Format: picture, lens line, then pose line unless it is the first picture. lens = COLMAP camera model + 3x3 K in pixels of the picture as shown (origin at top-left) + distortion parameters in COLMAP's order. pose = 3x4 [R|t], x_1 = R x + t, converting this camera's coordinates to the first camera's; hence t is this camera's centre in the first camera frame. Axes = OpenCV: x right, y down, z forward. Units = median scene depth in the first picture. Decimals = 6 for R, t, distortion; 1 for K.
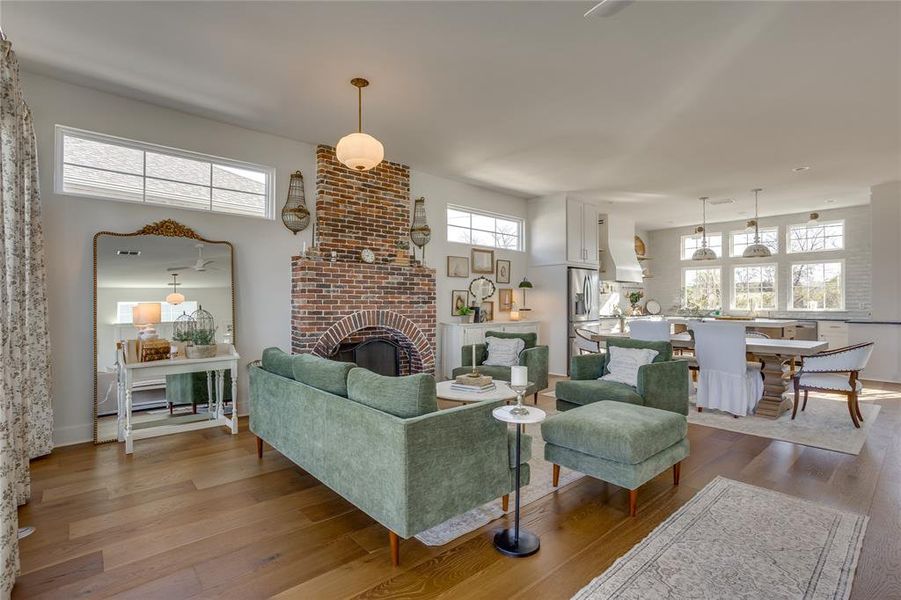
lens RADIAL K [[435.1, 0, 450.5], [0, 435.1, 300.0], [0, 0, 1]] dist [-0.052477, 0.032705]
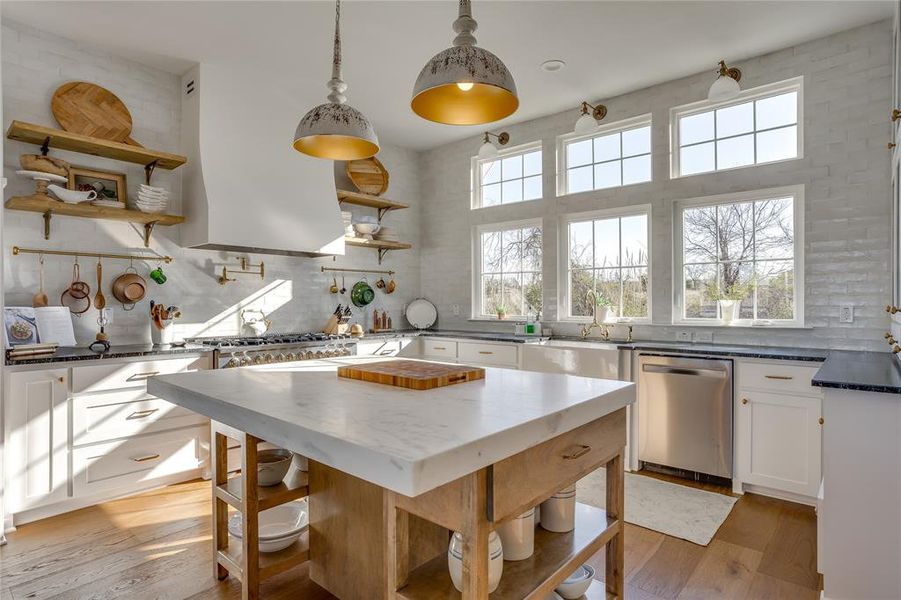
lens RADIAL K [[477.3, 0, 446.5], [0, 477.3, 300.2], [0, 0, 1]] dist [-0.059093, 0.040748]
pose [[0.992925, -0.003927, 0.118674, 0.834480], [0.003217, 0.999976, 0.006174, -0.001011], [-0.118695, -0.005748, 0.992914, 0.928410]]
